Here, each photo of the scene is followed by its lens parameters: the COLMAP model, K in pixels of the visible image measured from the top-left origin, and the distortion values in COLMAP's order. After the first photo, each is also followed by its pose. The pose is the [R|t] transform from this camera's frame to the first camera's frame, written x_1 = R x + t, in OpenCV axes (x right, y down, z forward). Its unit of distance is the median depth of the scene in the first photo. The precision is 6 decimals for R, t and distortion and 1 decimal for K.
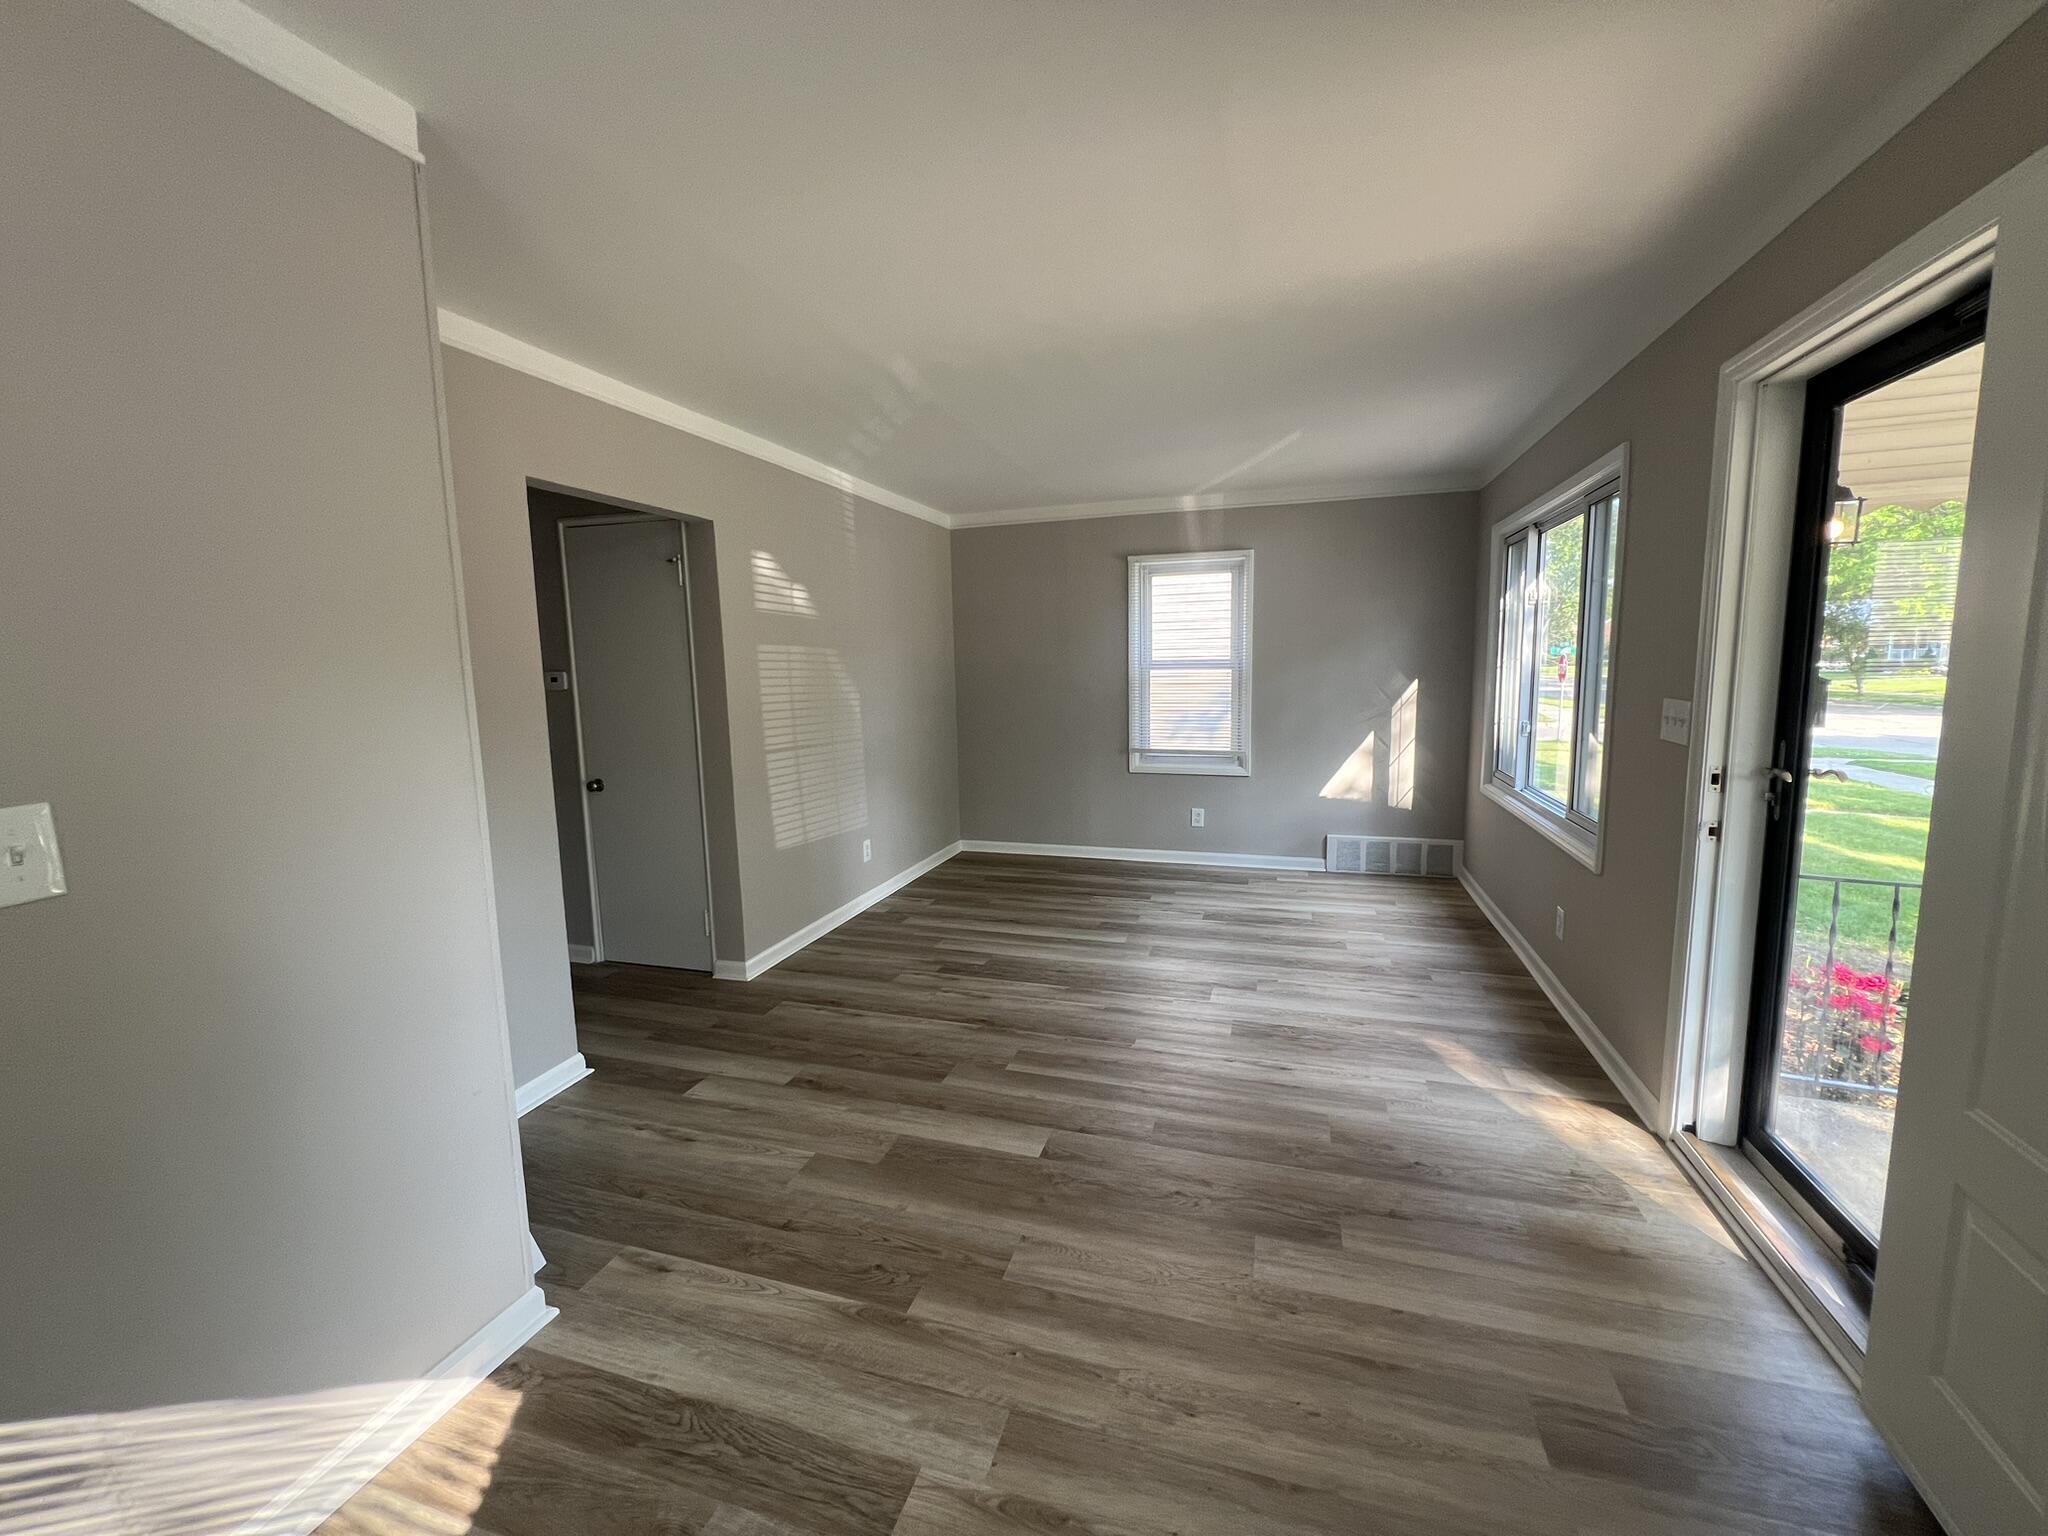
lens RADIAL K [[822.5, 0, 1013.4], [0, 822.5, 763.8], [0, 0, 1]] dist [-0.000215, 0.000073]
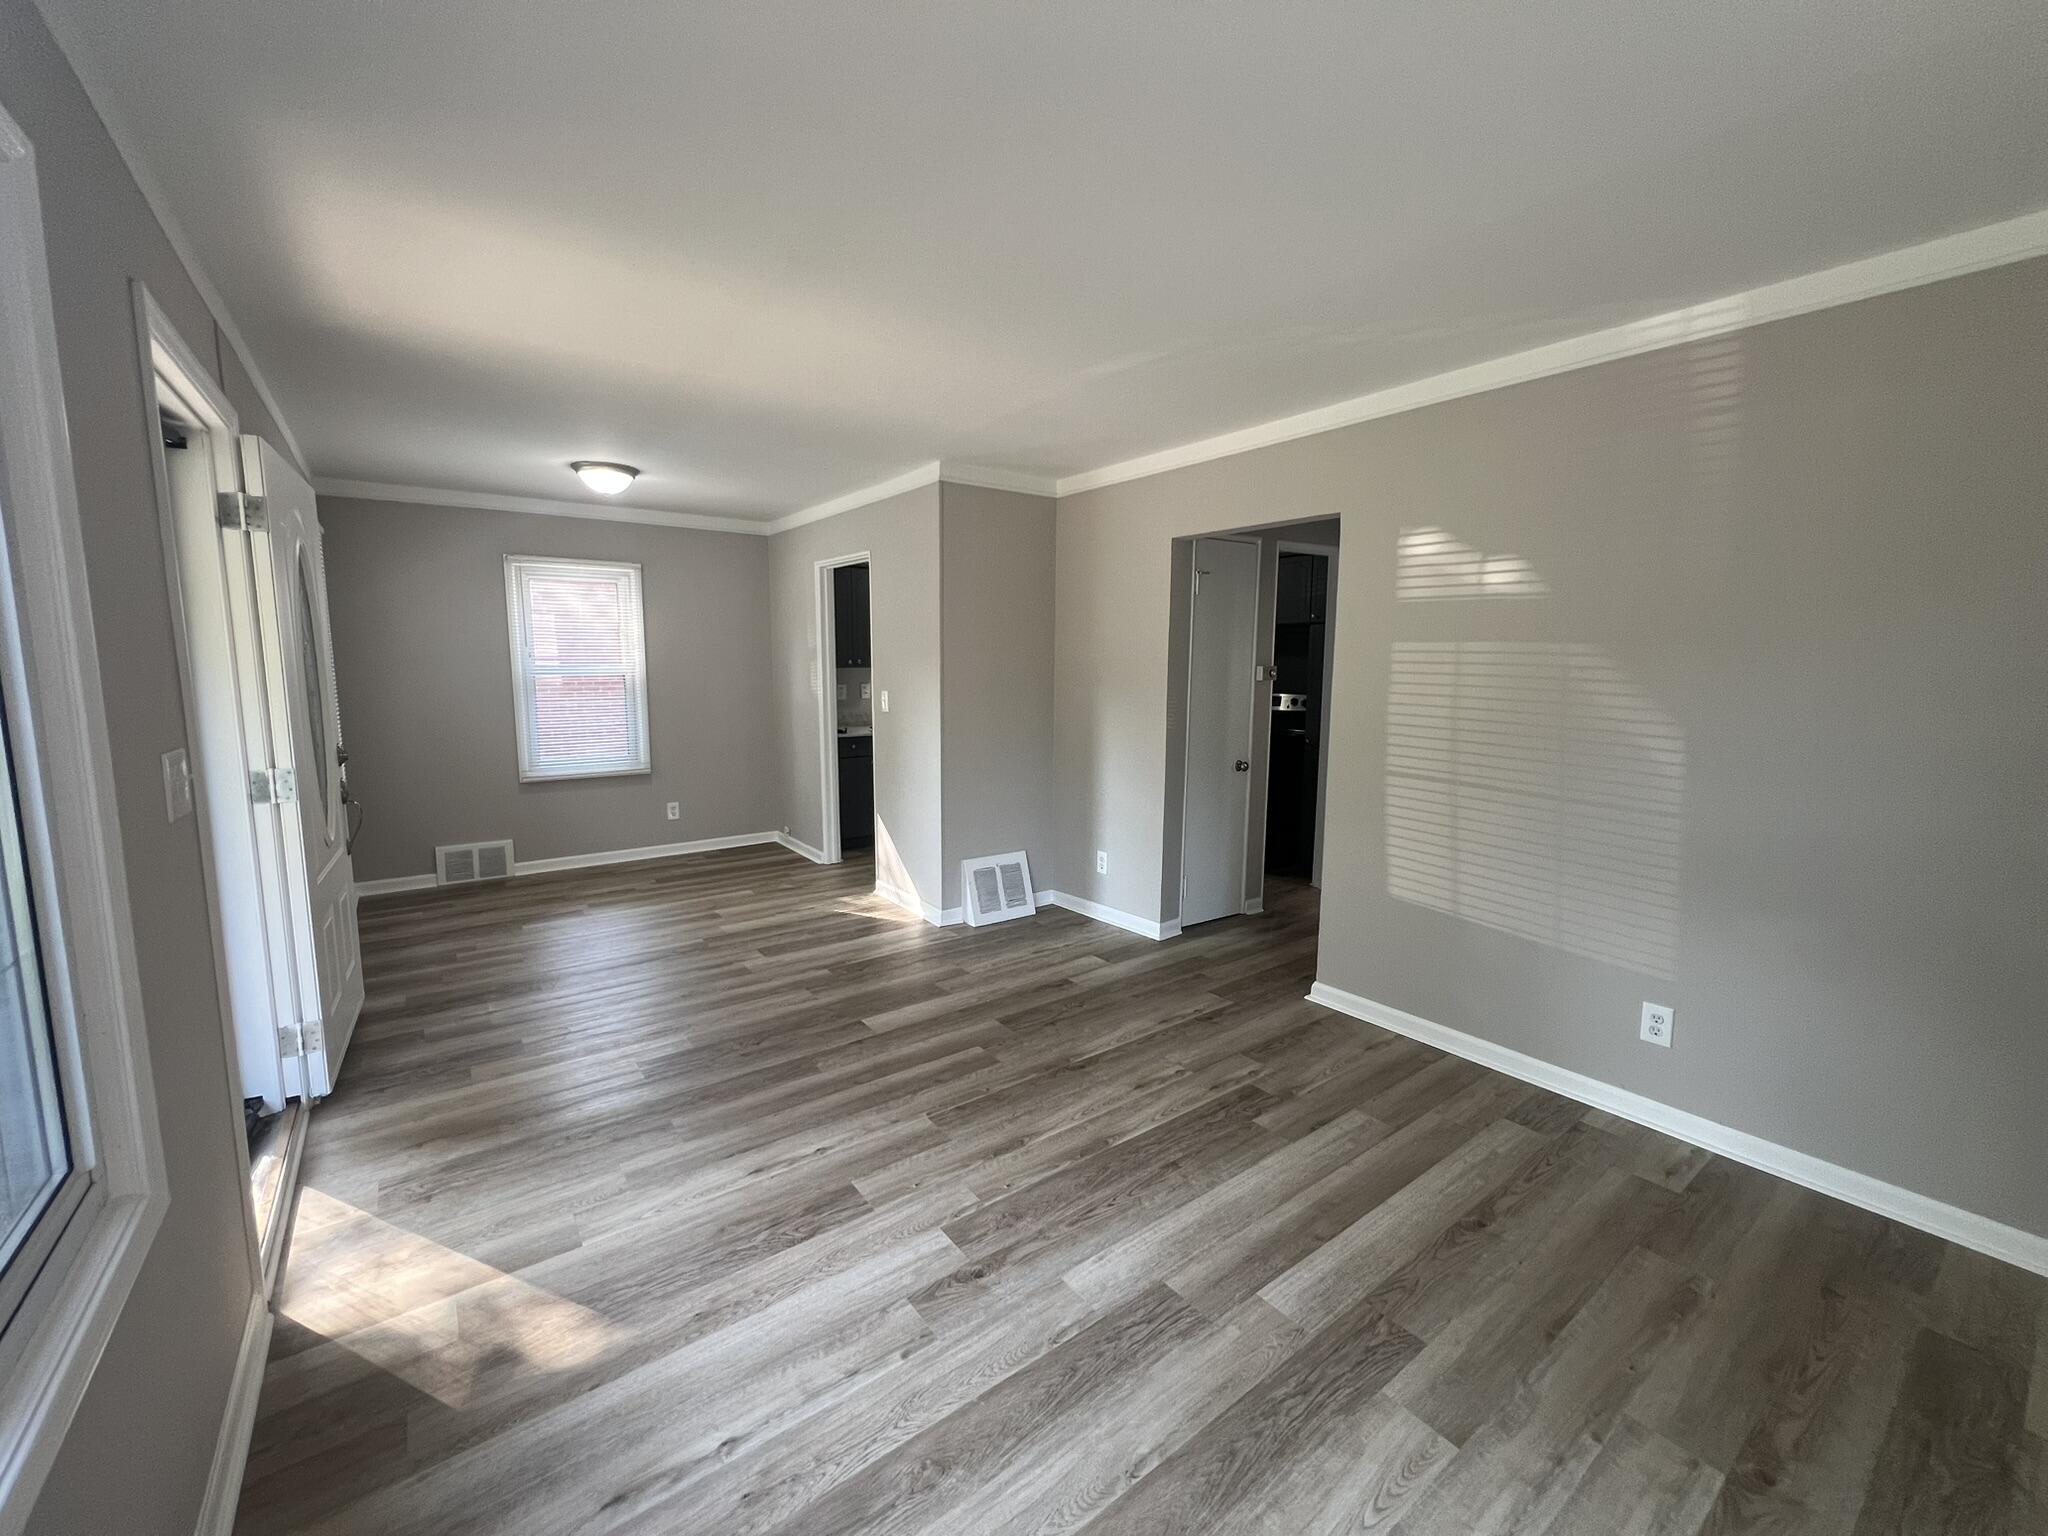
lens RADIAL K [[822.5, 0, 1026.8], [0, 822.5, 766.2], [0, 0, 1]] dist [-0.000215, 0.000073]
pose [[-0.572215, 0.121953, -0.810986, 0.495314], [-0.095986, 0.972126, 0.213910, -0.139866], [0.814467, 0.200246, -0.544559, 0.991972]]
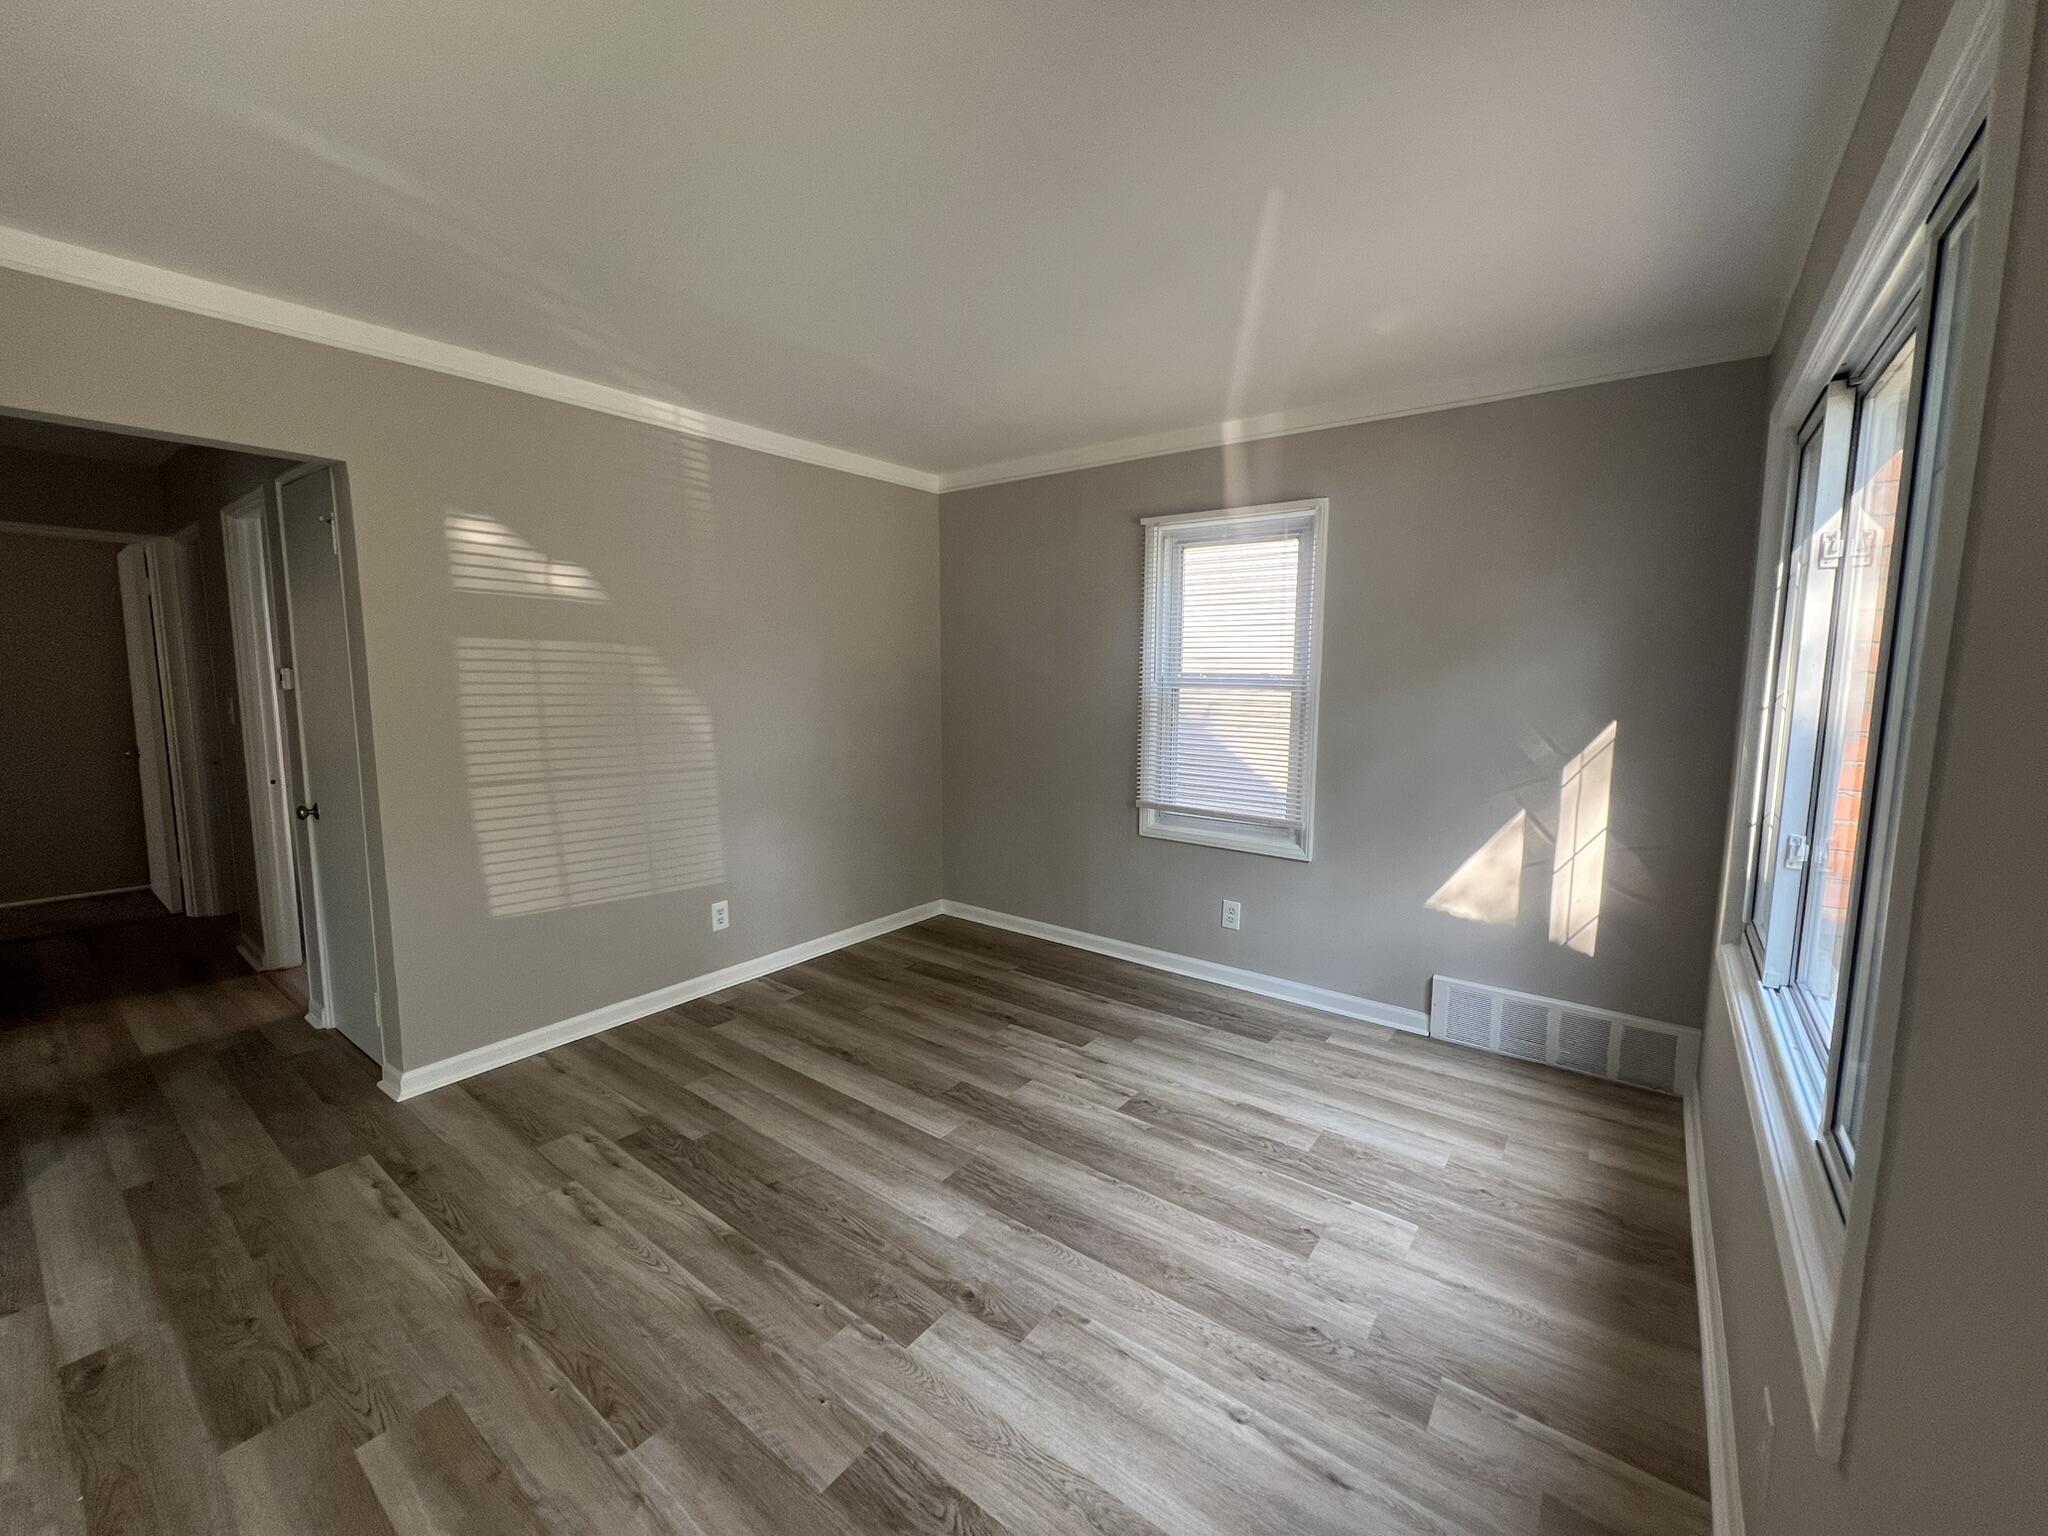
lens RADIAL K [[822.5, 0, 1014.8], [0, 822.5, 764.9], [0, 0, 1]] dist [-0.000215, 0.000073]
pose [[0.943000, 0.063429, -0.326693, 0.334320], [-0.064849, 0.997874, 0.006555, -0.058607], [0.326414, 0.015004, 0.945108, 0.404047]]
